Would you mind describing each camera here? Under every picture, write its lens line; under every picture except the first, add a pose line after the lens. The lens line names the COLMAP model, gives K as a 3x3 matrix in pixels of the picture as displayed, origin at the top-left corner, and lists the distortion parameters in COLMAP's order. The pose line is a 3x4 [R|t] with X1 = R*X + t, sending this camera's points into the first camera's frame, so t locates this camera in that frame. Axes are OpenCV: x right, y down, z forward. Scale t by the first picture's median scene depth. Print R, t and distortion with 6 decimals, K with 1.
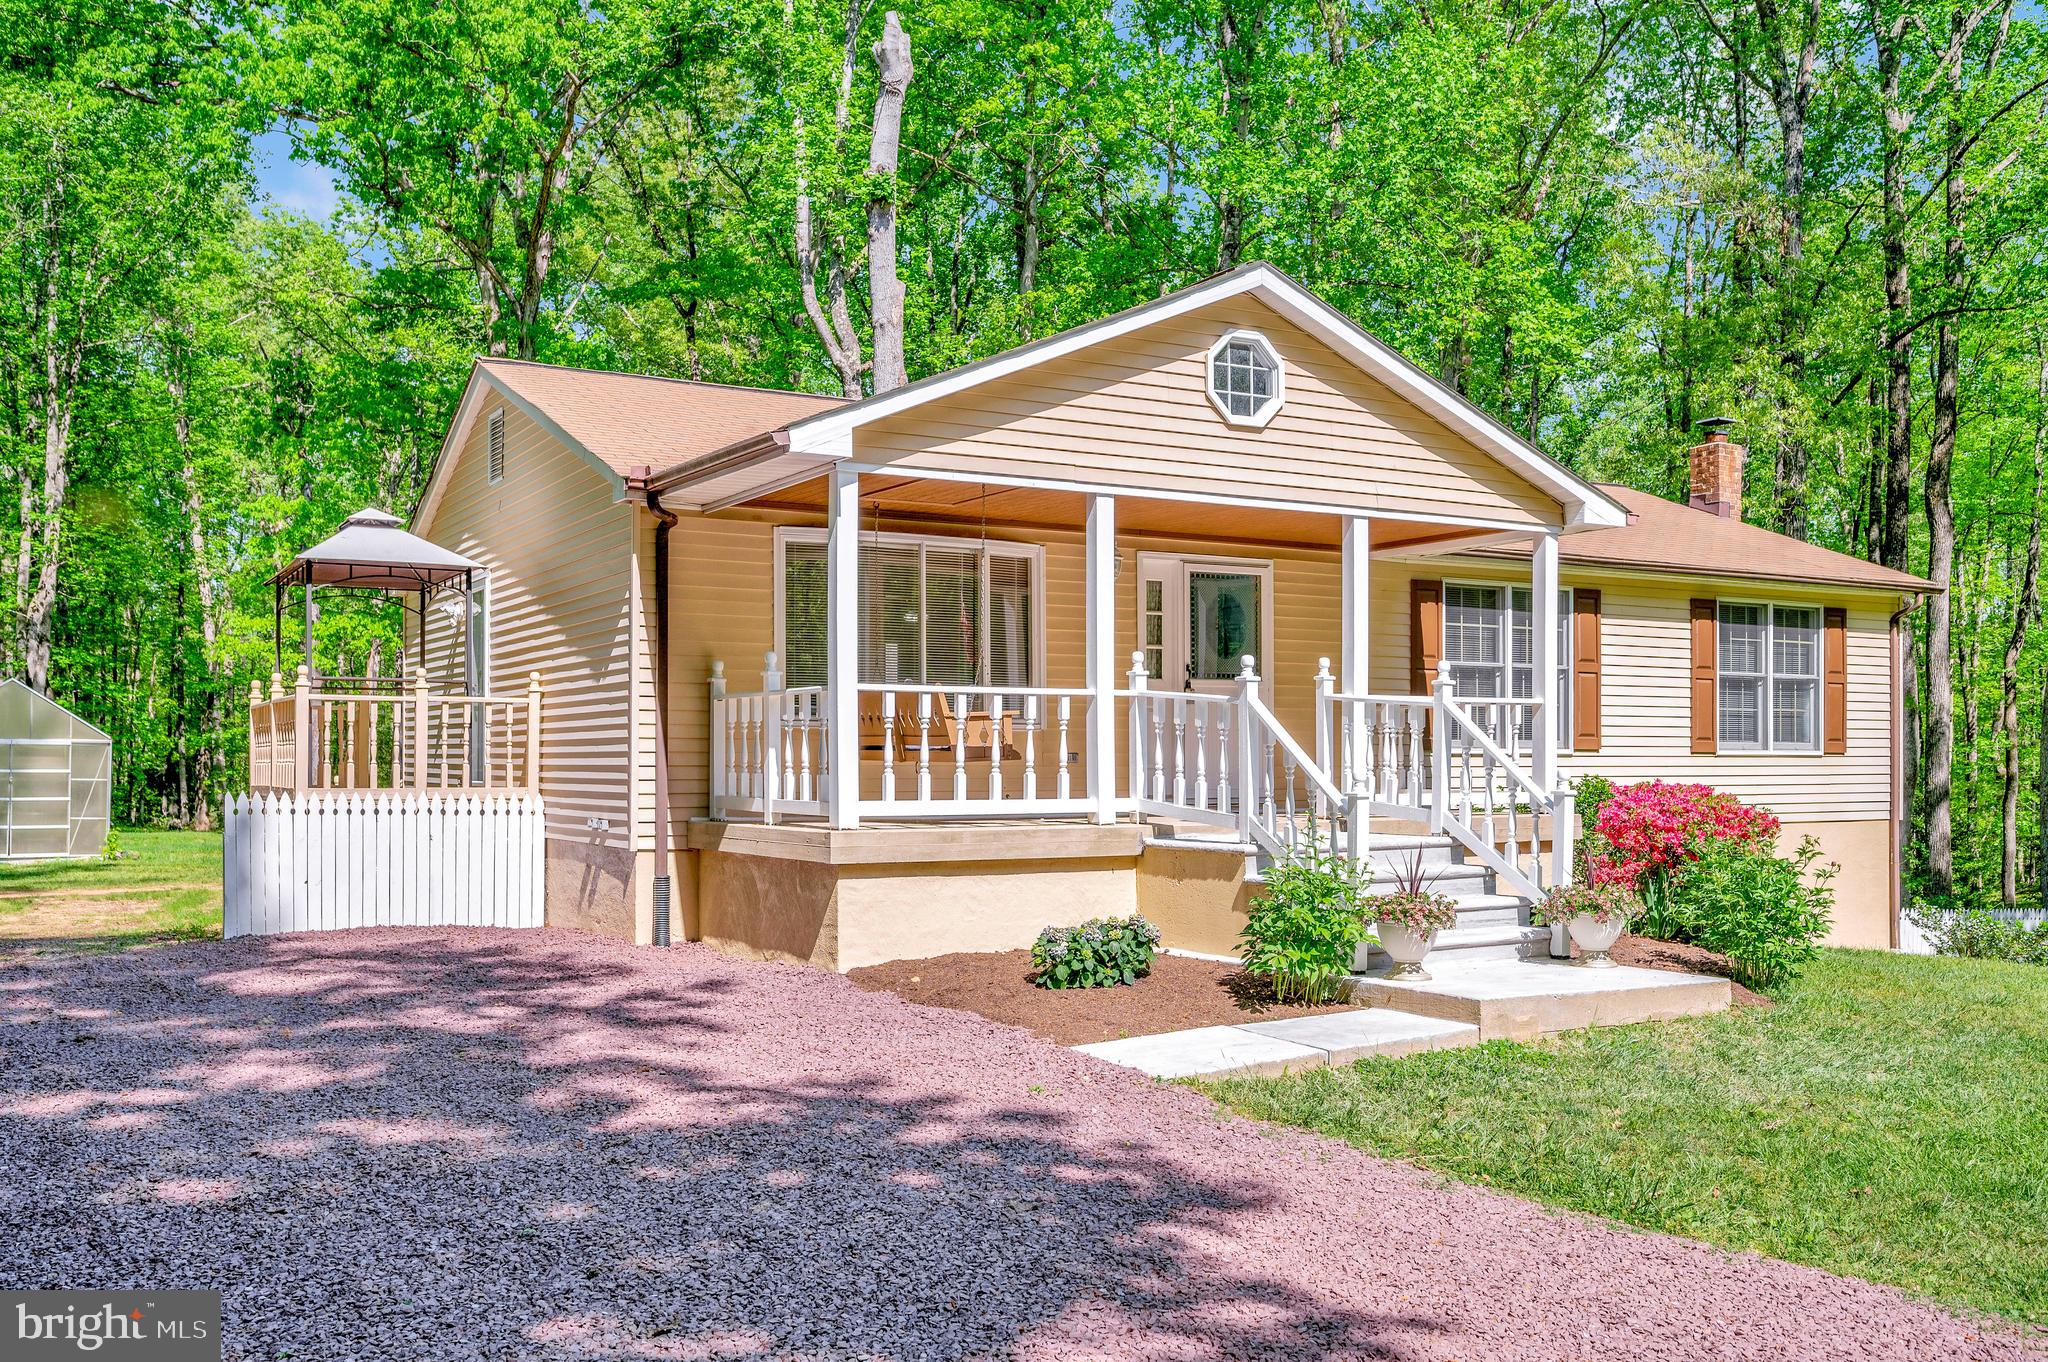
lens RADIAL K [[1788.1, 0, 993.4], [0, 1788.1, 735.4], [0, 0, 1]] dist [0.012941, 0.005420]
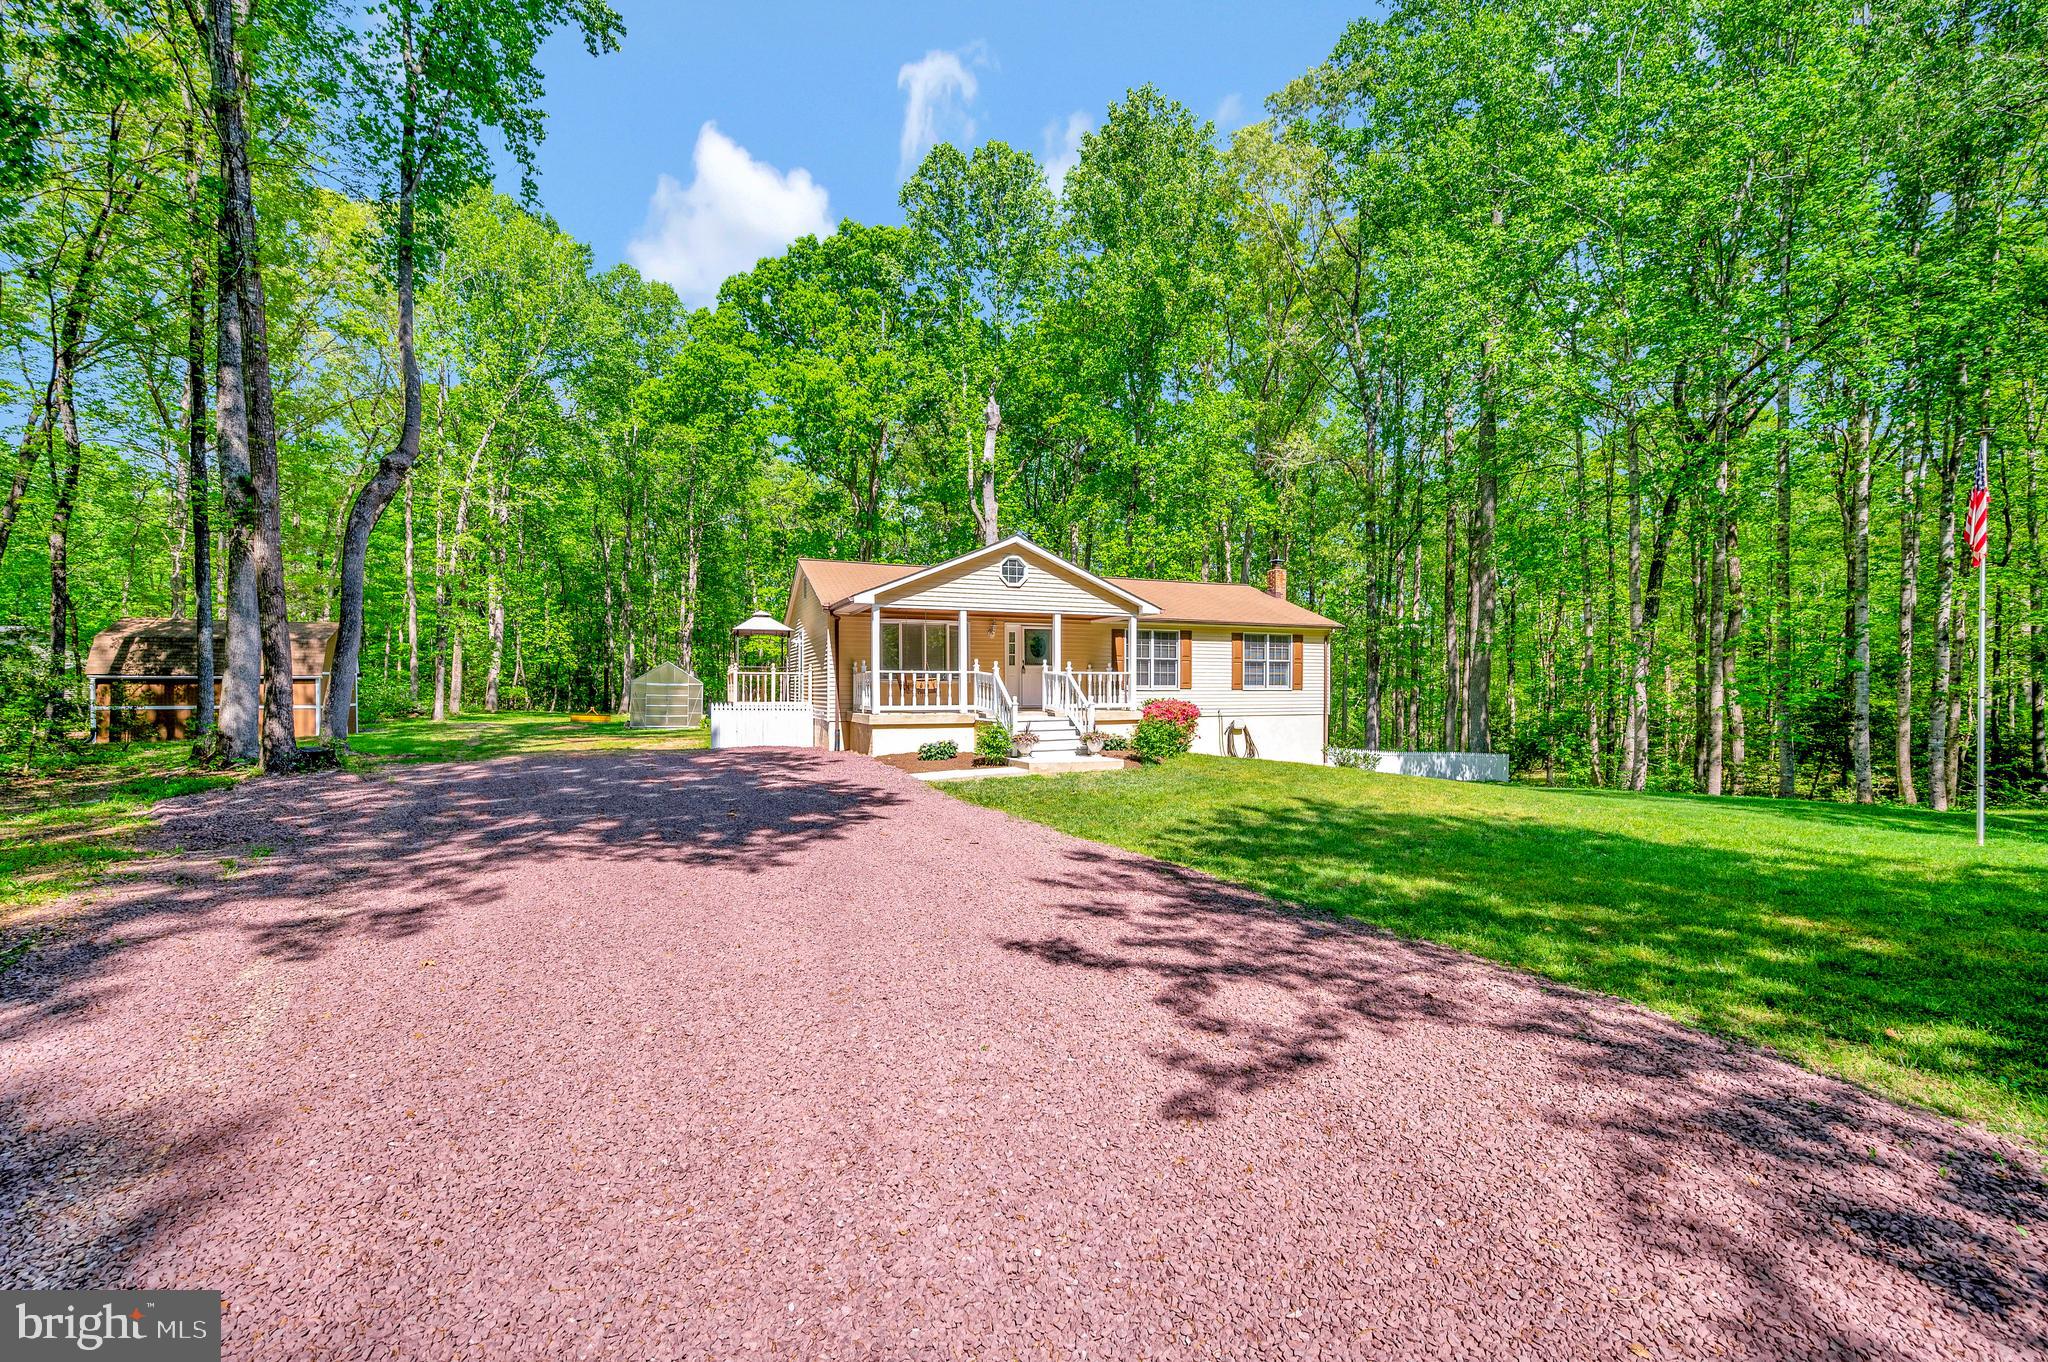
lens RADIAL K [[842.7, 0, 1031.9], [0, 842.7, 694.7], [0, 0, 1]] dist [0.001700, 0.000540]
pose [[0.992817, -0.000611, -0.119643, 0.342254], [0.003120, 0.999779, 0.020780, -0.013952], [0.119603, -0.021004, 0.992600, -0.453483]]
